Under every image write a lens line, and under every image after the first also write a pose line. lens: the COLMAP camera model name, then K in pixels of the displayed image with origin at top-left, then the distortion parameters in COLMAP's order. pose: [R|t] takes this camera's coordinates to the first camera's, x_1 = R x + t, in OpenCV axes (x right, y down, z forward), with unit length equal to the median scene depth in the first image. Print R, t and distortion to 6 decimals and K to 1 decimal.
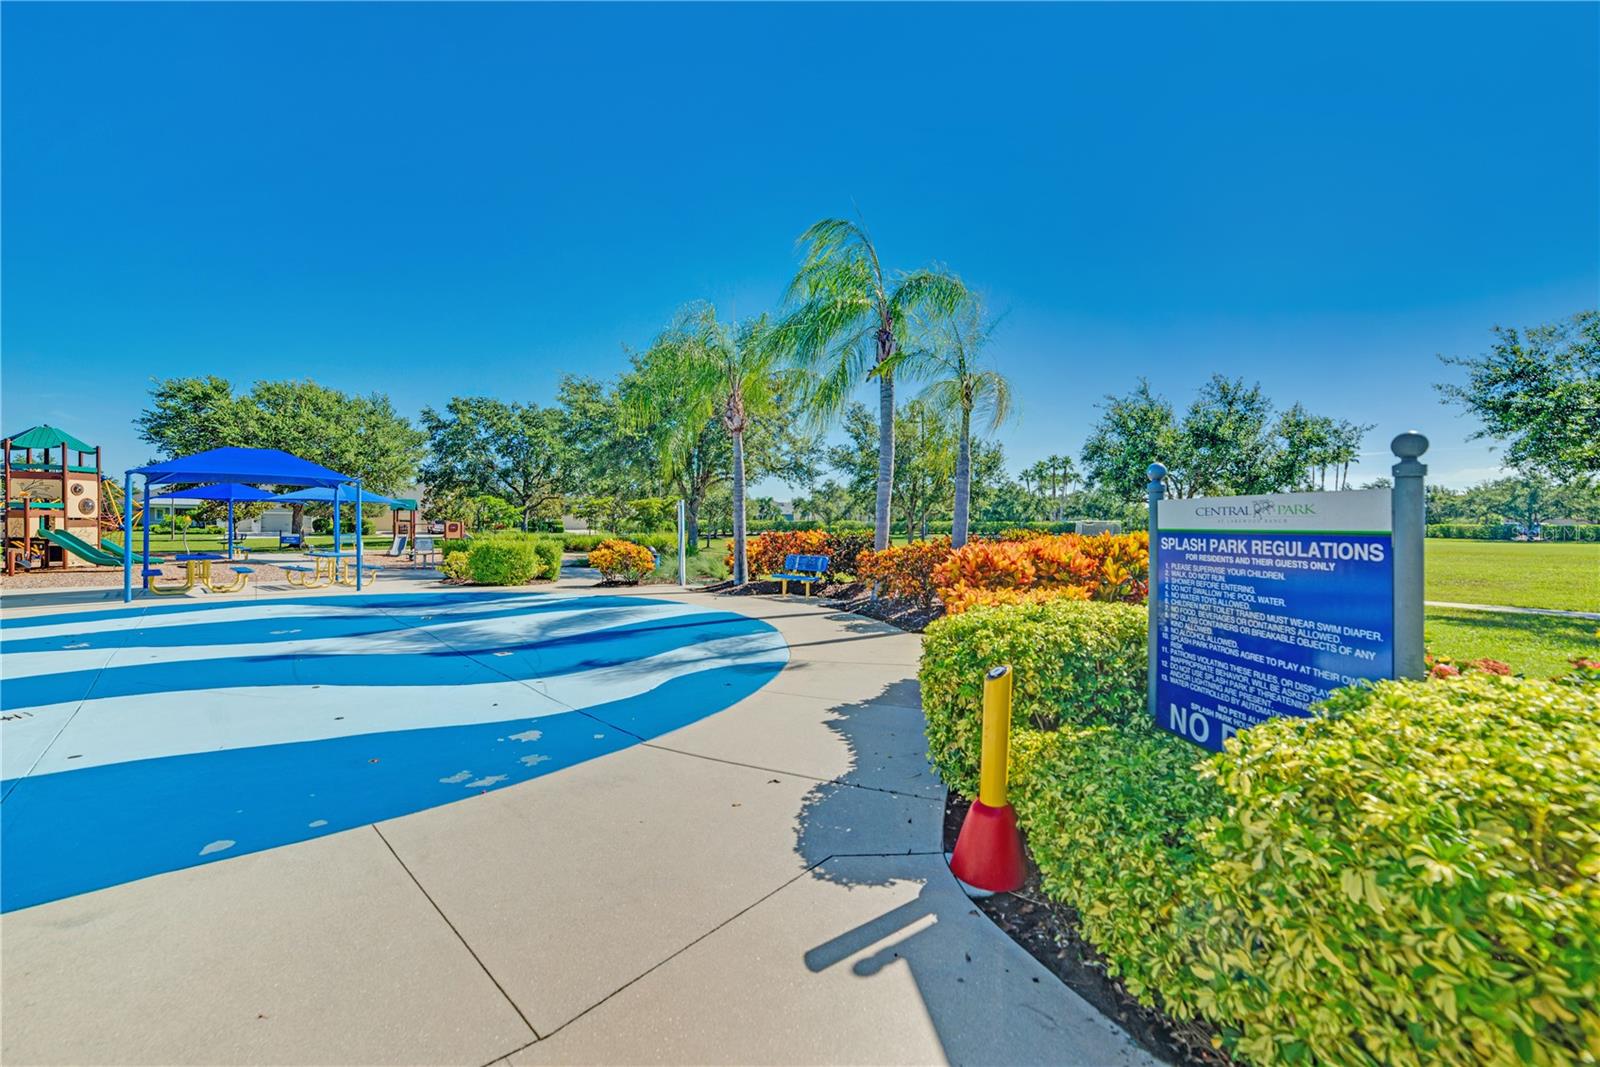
lens RADIAL K [[650.4, 0, 802.6], [0, 650.4, 525.5], [0, 0, 1]] dist [-0.080974, 0.036549]
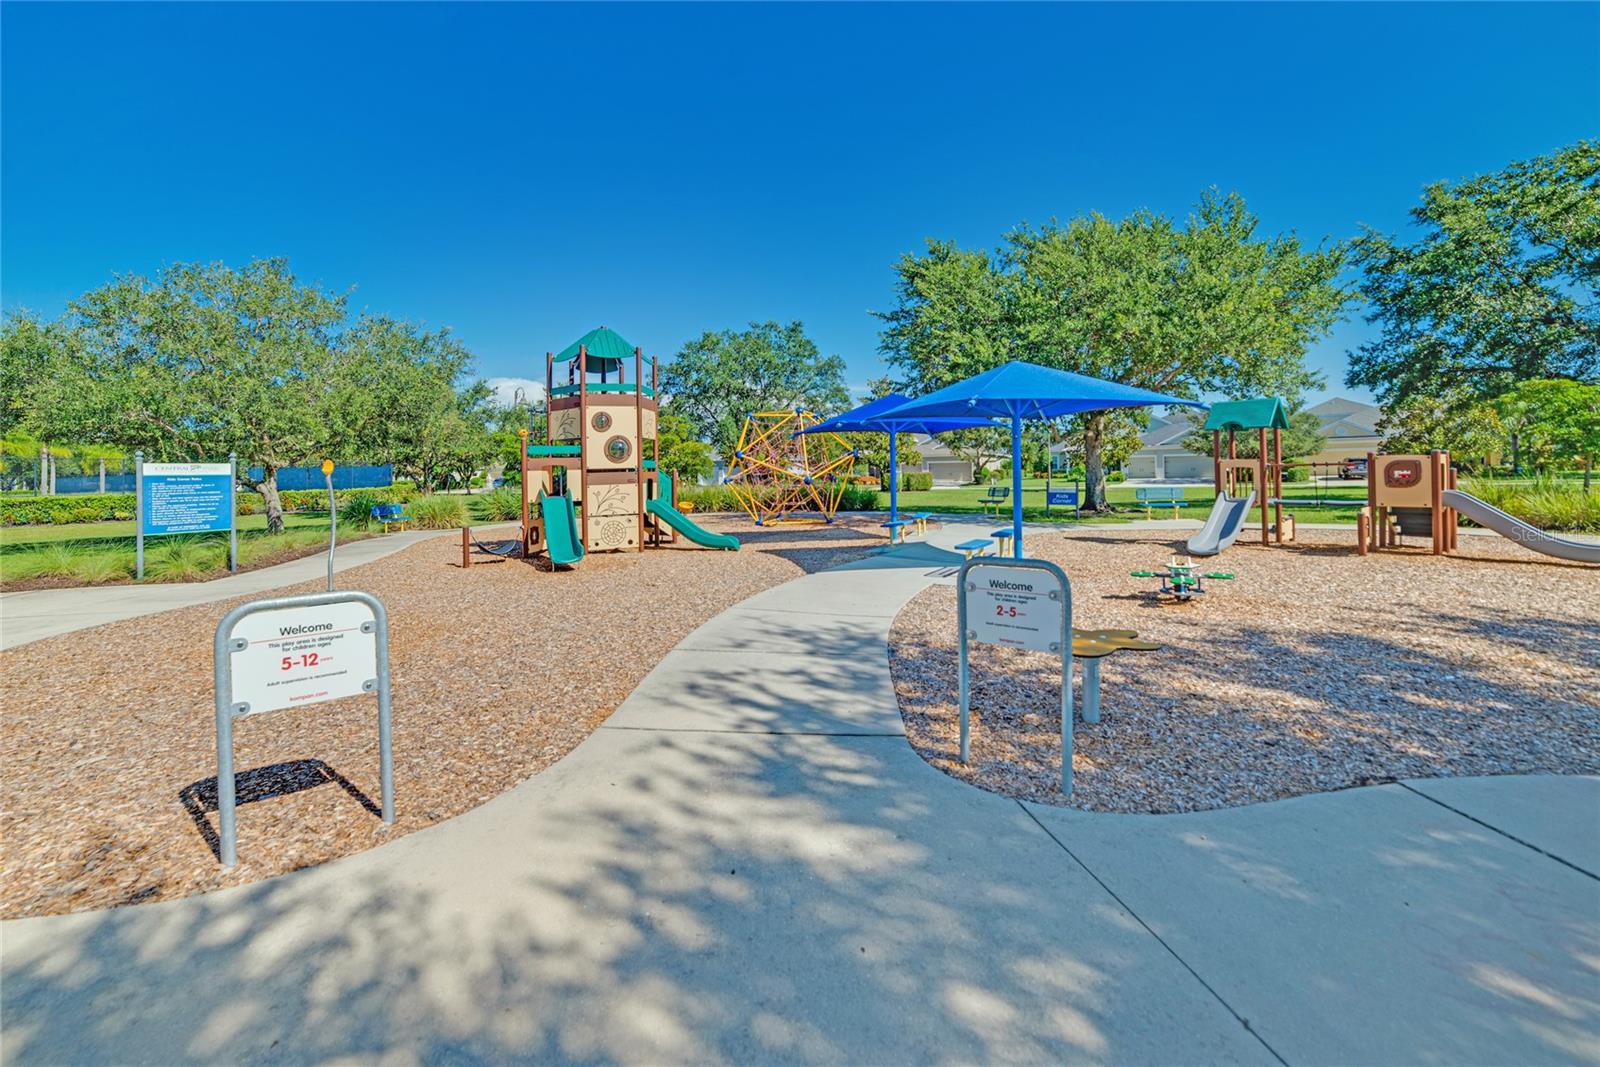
lens RADIAL K [[639.9, 0, 799.6], [0, 639.9, 475.8], [0, 0, 1]] dist [-0.000077, 0.007886]
pose [[0.260828, -0.013663, -0.965288, -0.412708], [0.022404, 0.999716, -0.008097, 0.002862], [0.965125, -0.019514, 0.261061, 0.814495]]
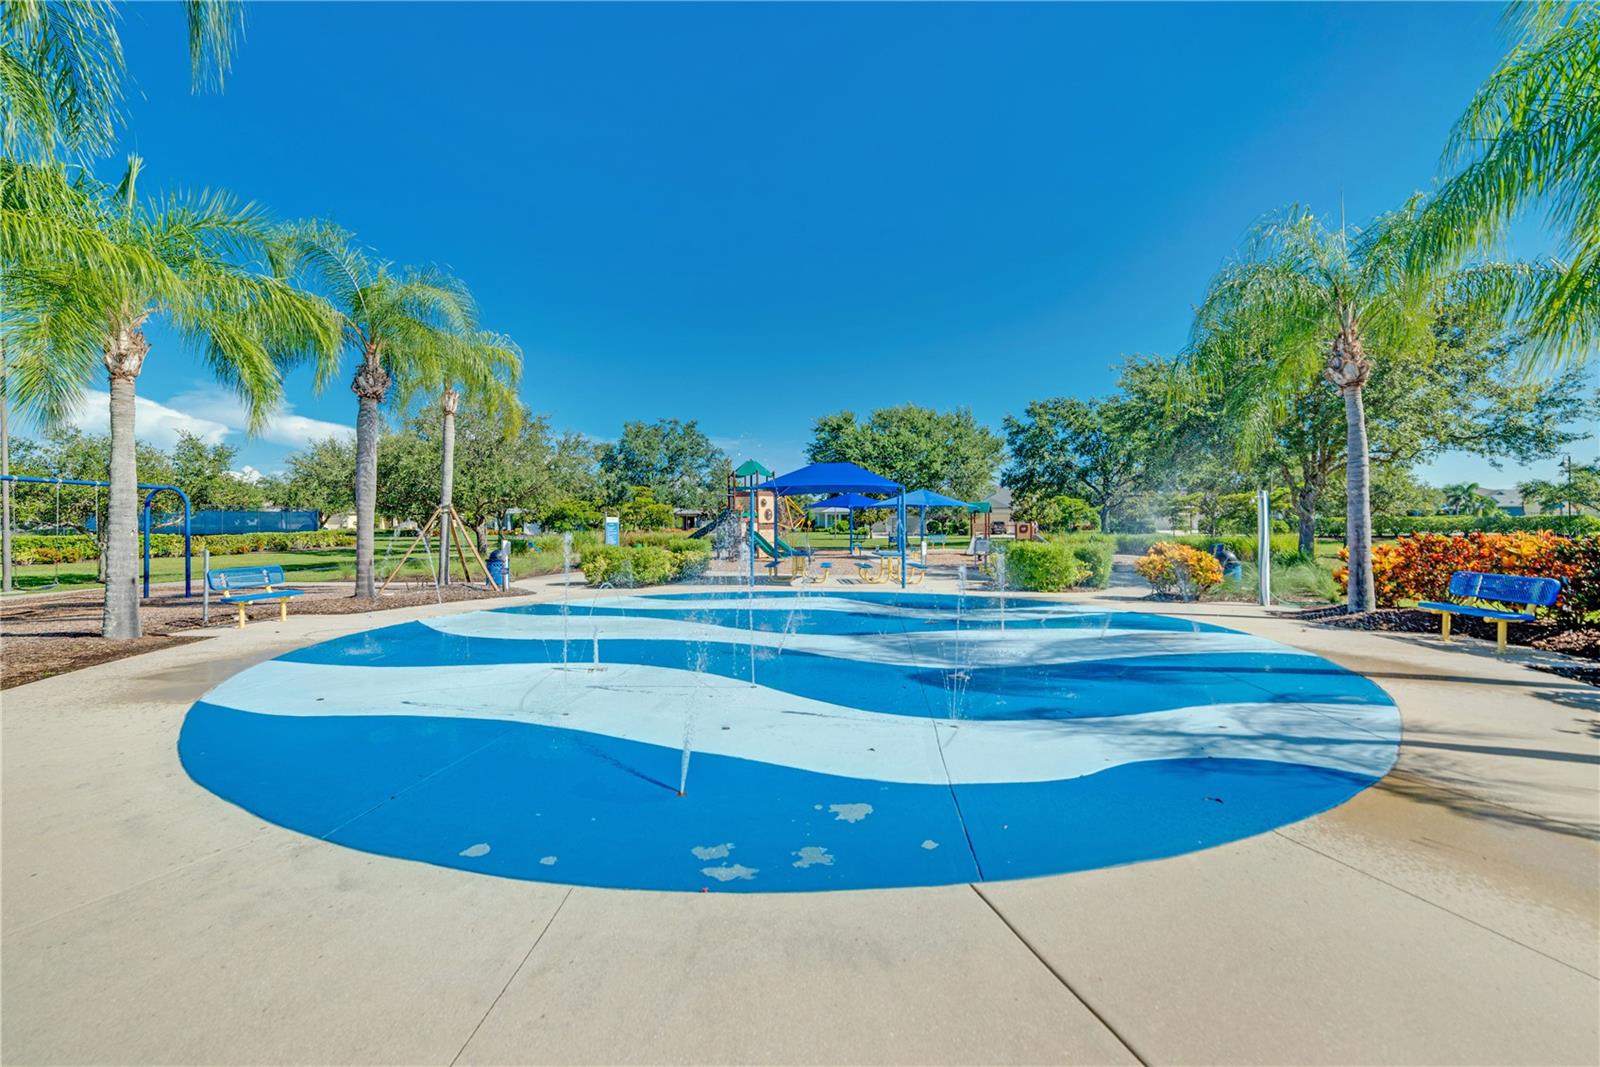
lens RADIAL K [[650.4, 0, 802.6], [0, 650.4, 525.5], [0, 0, 1]] dist [-0.080974, 0.036549]
pose [[0.639438, -0.007180, -0.768809, 0.022810], [0.006686, 0.999971, -0.003778, -0.000368], [0.768814, -0.002725, 0.639467, 0.097522]]
